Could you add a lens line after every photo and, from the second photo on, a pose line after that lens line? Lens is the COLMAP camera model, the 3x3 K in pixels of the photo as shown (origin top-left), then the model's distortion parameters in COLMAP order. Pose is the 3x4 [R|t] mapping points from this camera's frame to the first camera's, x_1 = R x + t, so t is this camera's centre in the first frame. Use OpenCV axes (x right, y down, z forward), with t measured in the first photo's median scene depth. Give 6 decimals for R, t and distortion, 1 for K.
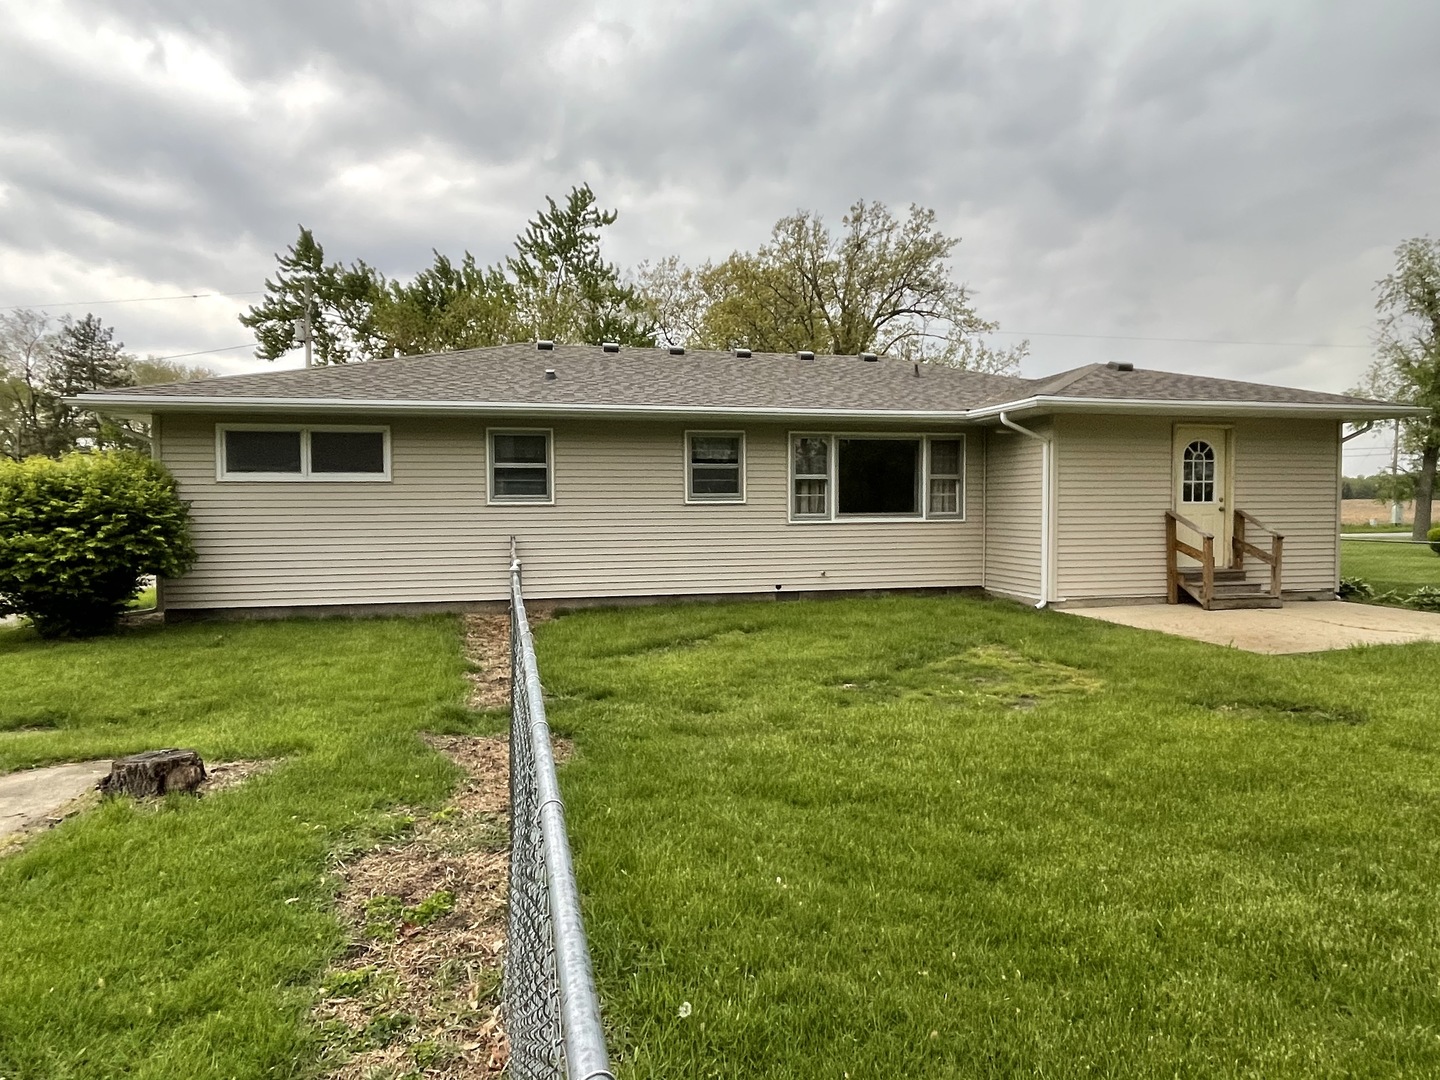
lens RADIAL K [[901.7, 0, 720.0], [0, 901.7, 540.0], [0, 0, 1]] dist [-0.002169, -0.018963]
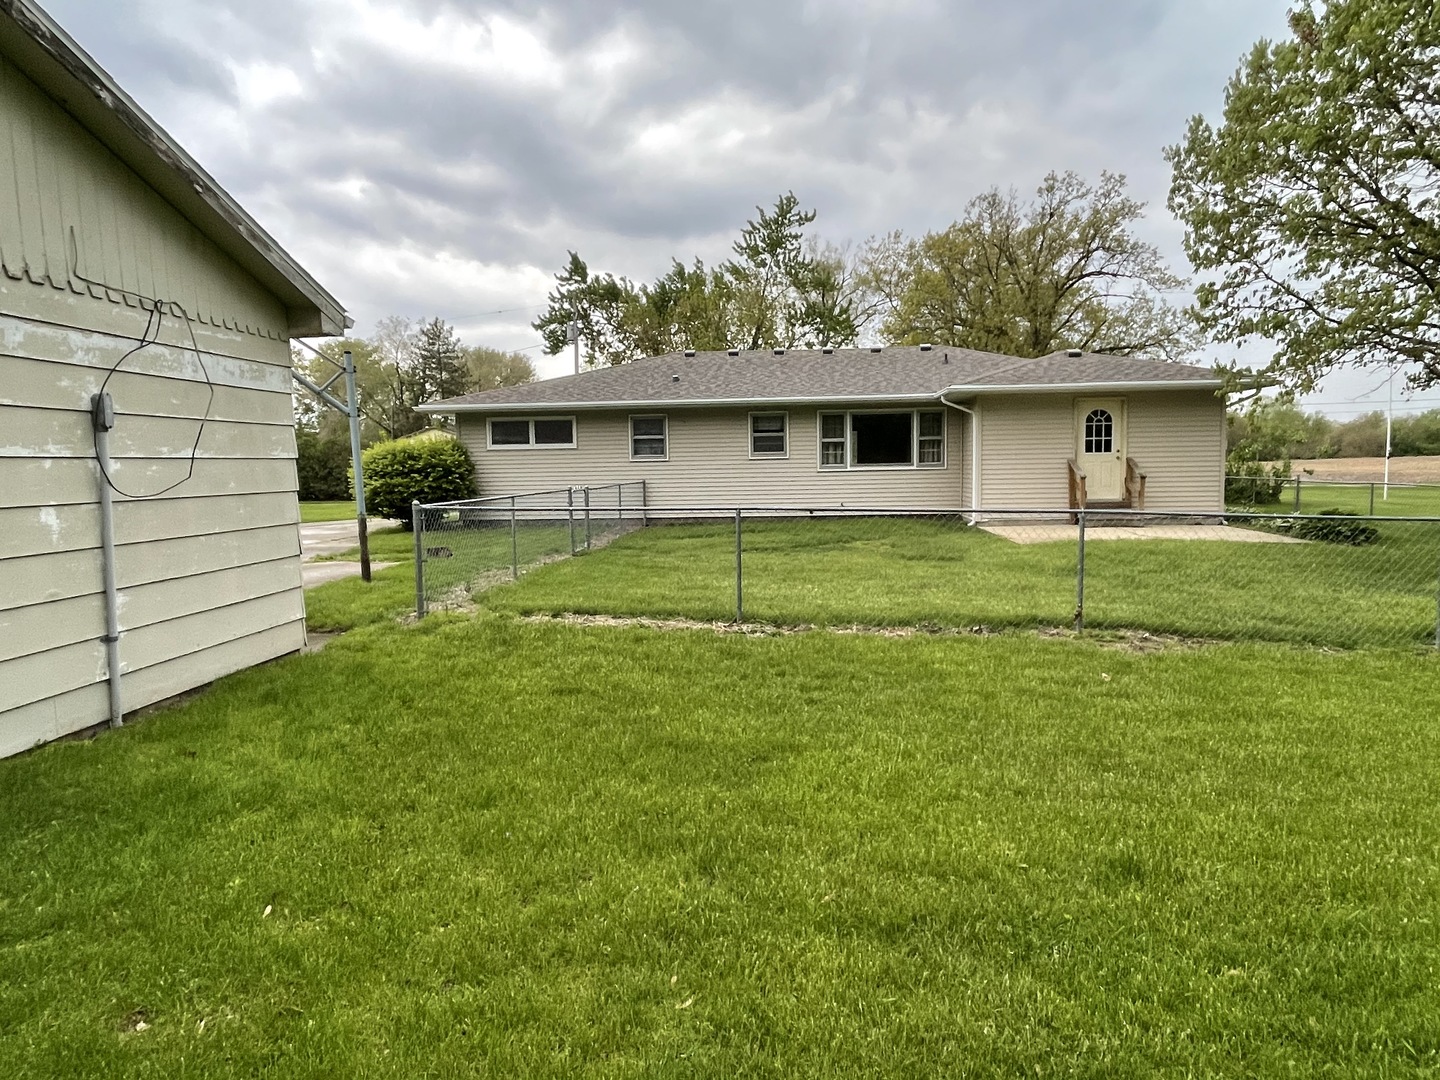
lens RADIAL K [[902.1, 0, 720.0], [0, 902.1, 540.0], [0, 0, 1]] dist [-0.001290, 0.000182]
pose [[0.950065, 0.014368, -0.311722, 0.160428], [0.000521, 0.998865, 0.047627, 0.010424], [0.312053, -0.045411, 0.948979, -0.207418]]
